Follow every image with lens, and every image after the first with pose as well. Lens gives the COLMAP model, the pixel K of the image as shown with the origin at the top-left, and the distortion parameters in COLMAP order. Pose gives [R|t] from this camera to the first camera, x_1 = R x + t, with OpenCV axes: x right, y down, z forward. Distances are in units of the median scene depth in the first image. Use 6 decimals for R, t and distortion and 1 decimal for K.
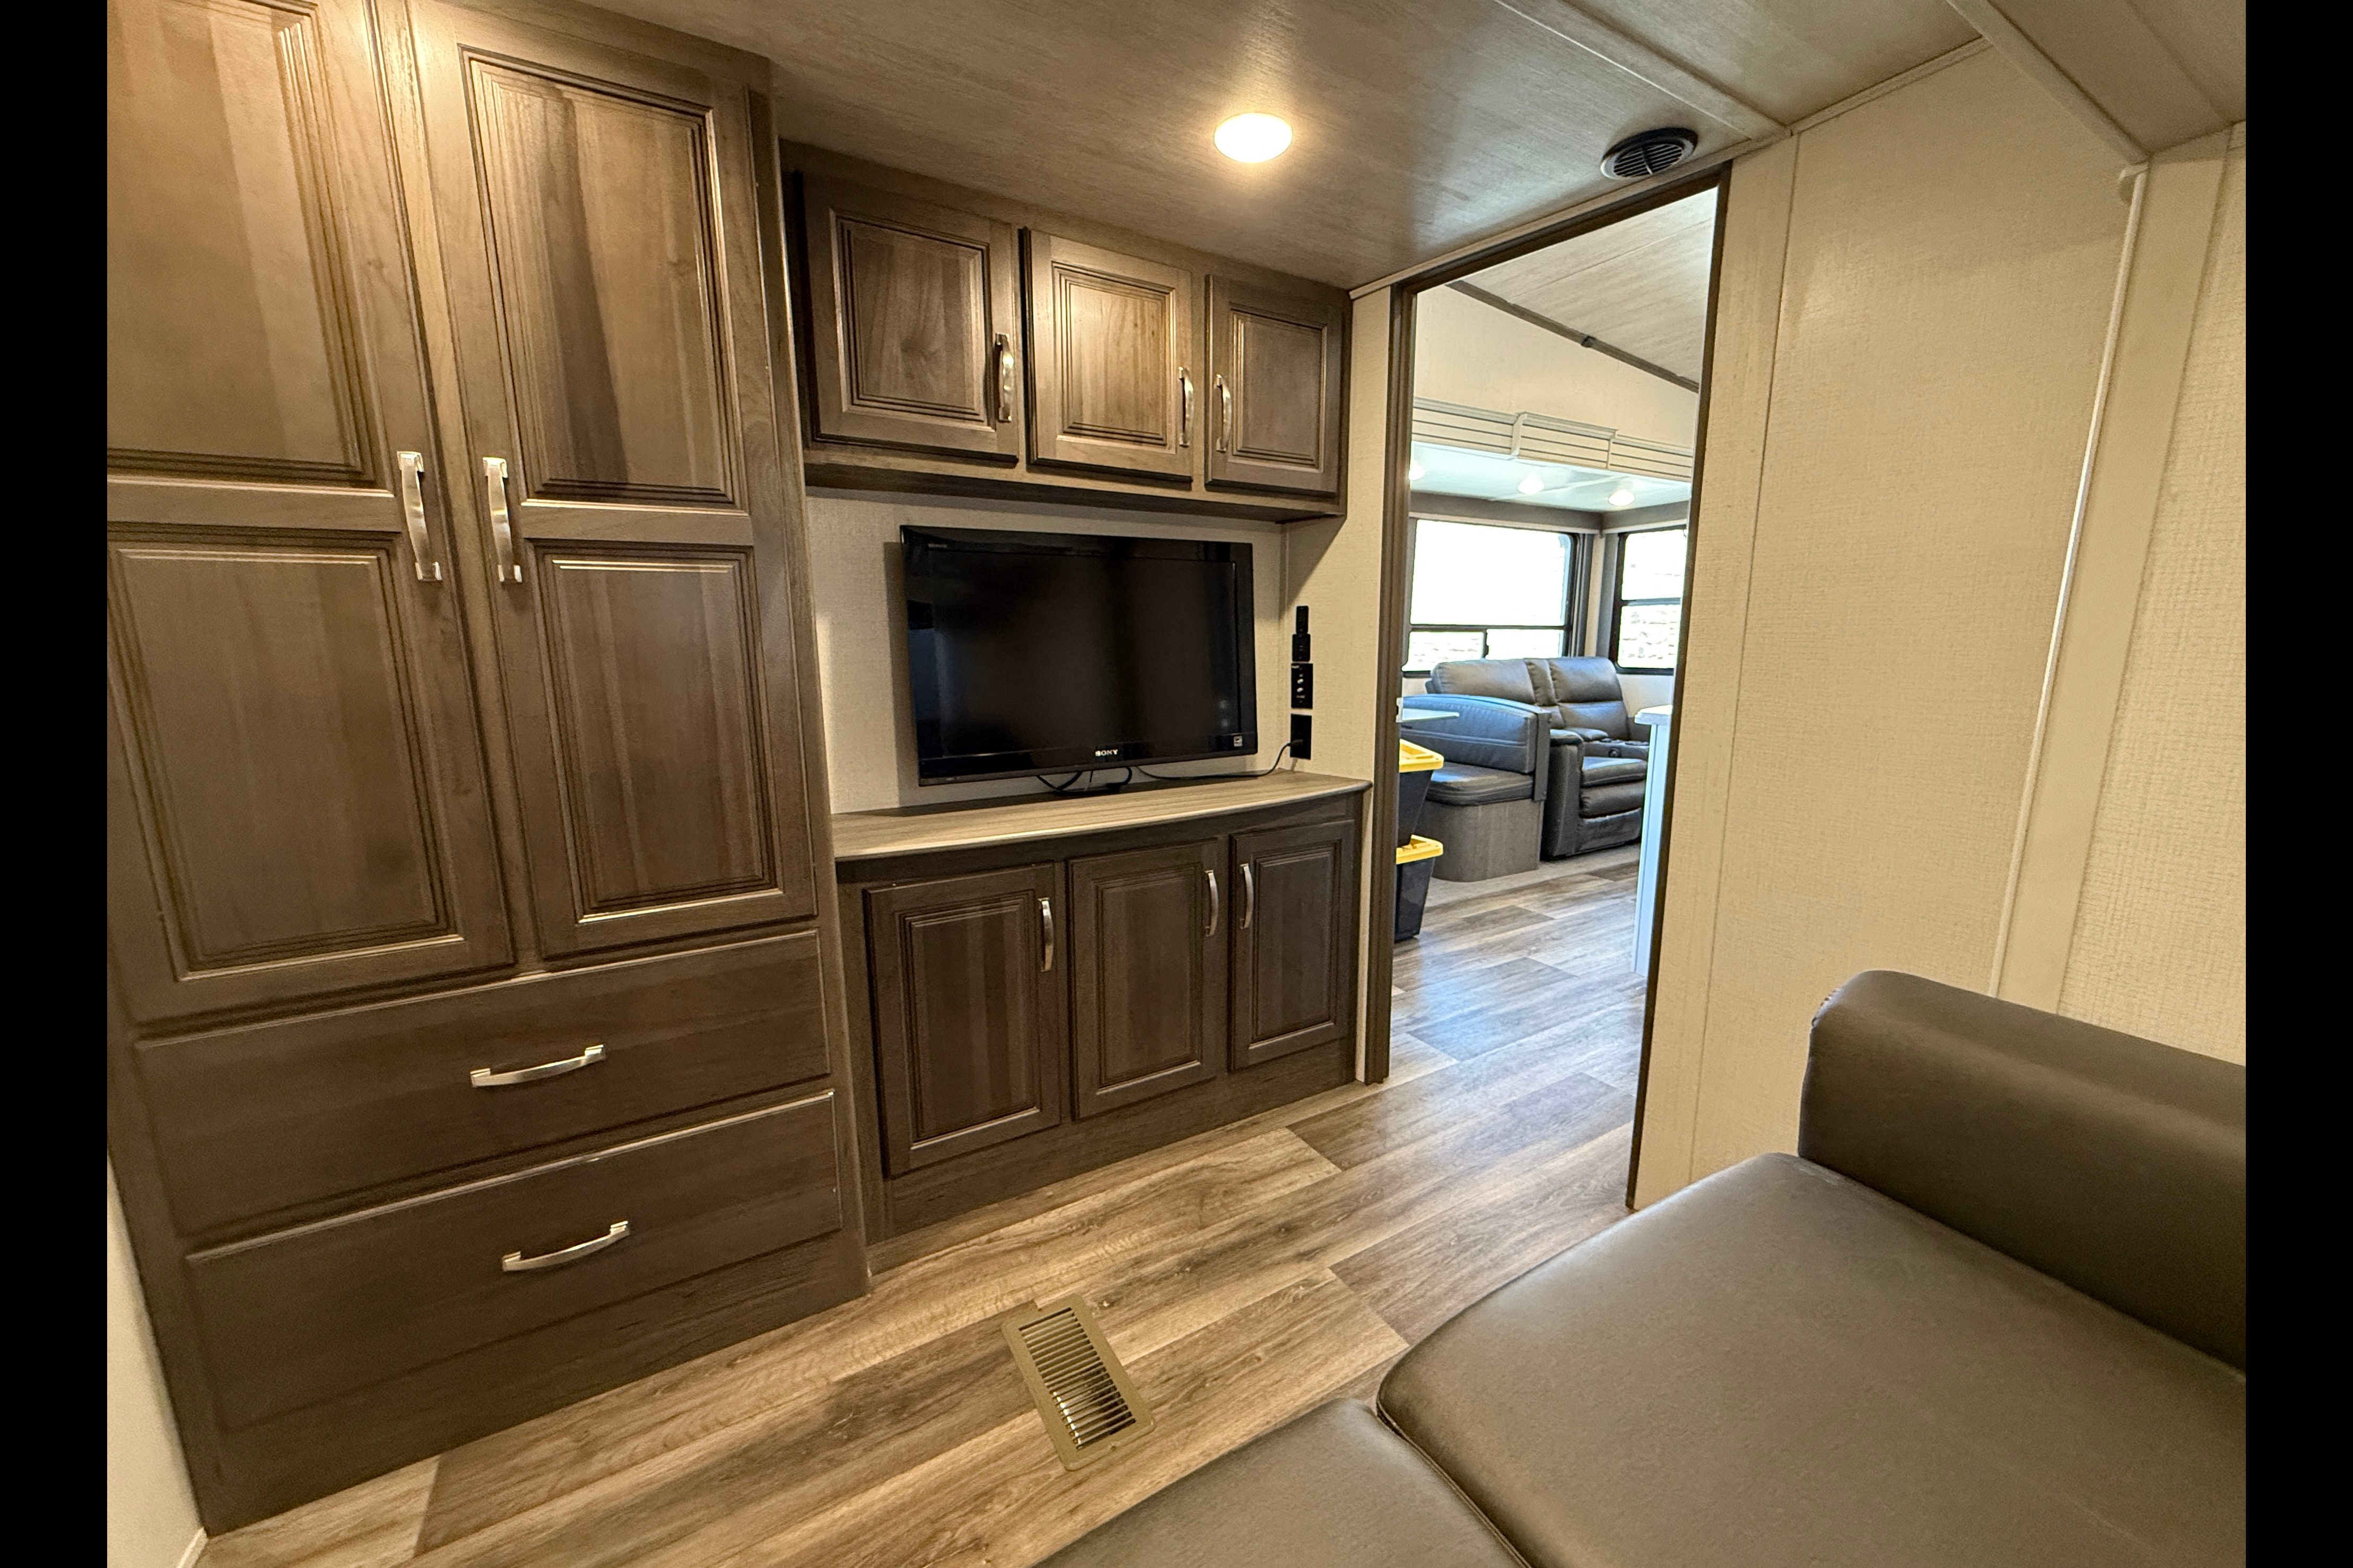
lens RADIAL K [[874.7, 0, 1176.5], [0, 874.7, 784.0], [0, 0, 1]] dist [0.000044, 0.000022]
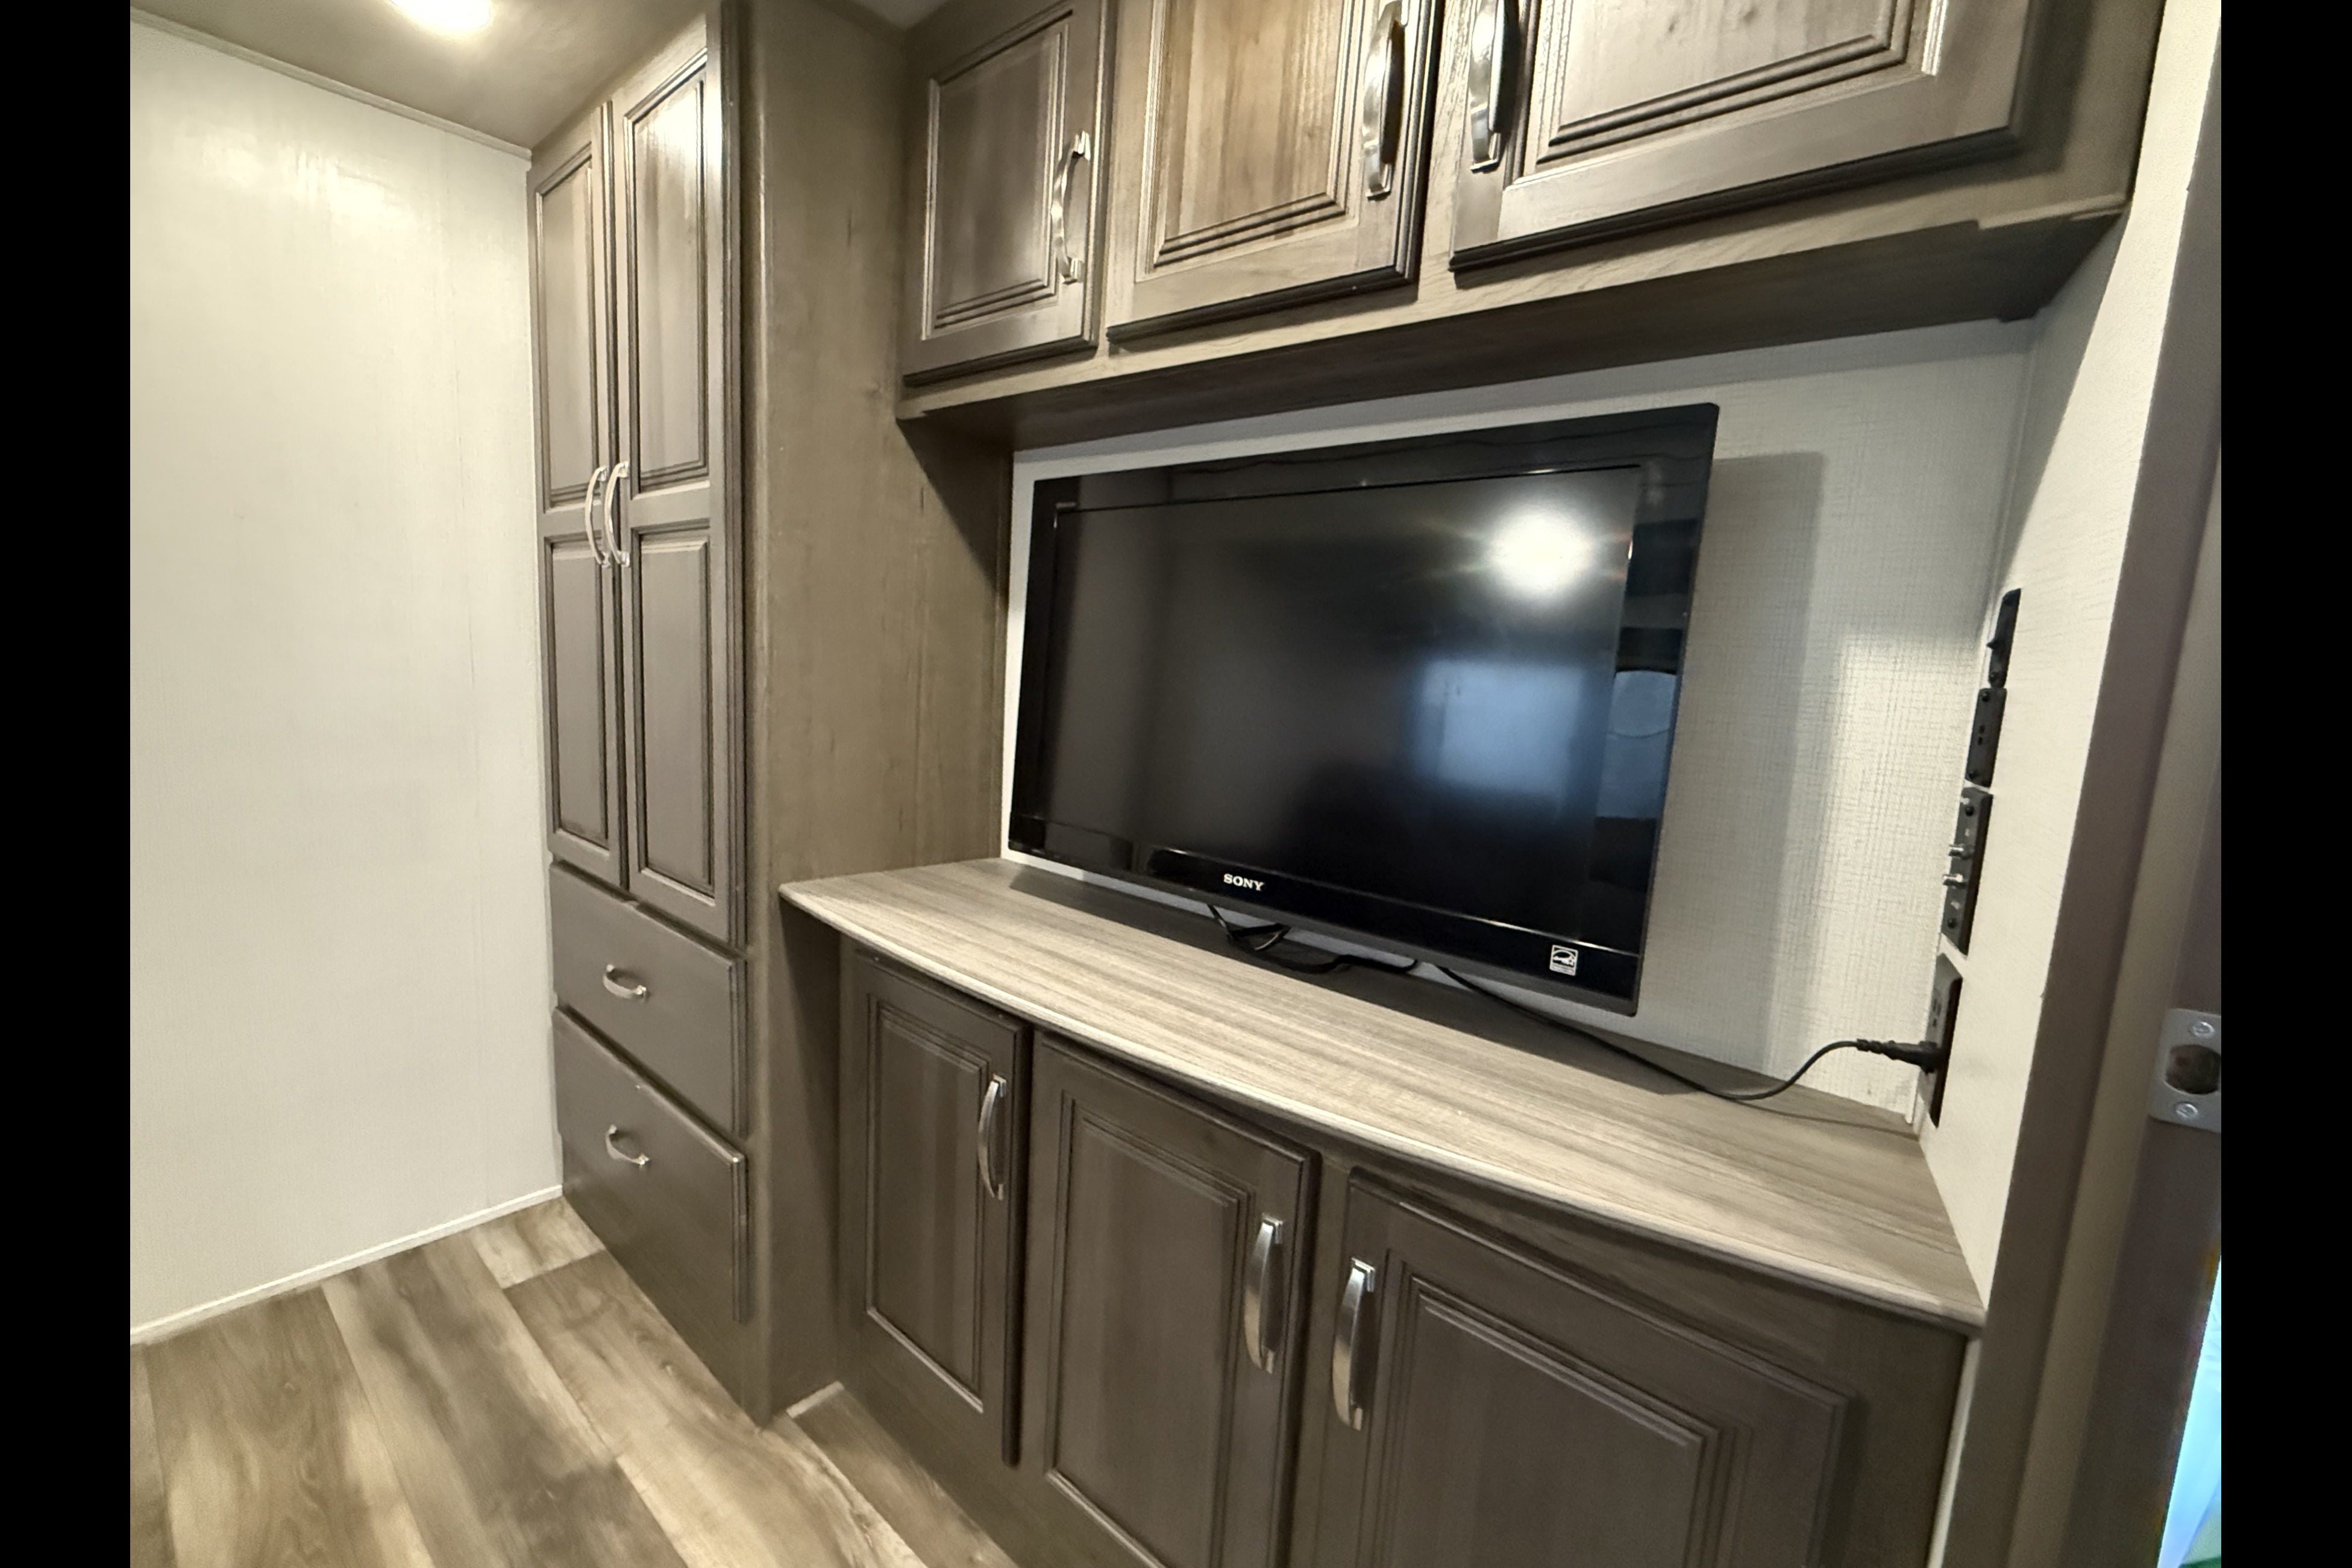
lens RADIAL K [[974.0, 0, 1176.0], [0, 974.0, 784.0], [0, 0, 1]] dist [0.000153, 0.000000]
pose [[0.303766, 0.149306, -0.940975, 0.476650], [-0.219156, 0.972110, 0.083498, -0.144079], [0.927198, 0.180856, 0.328015, 0.859413]]
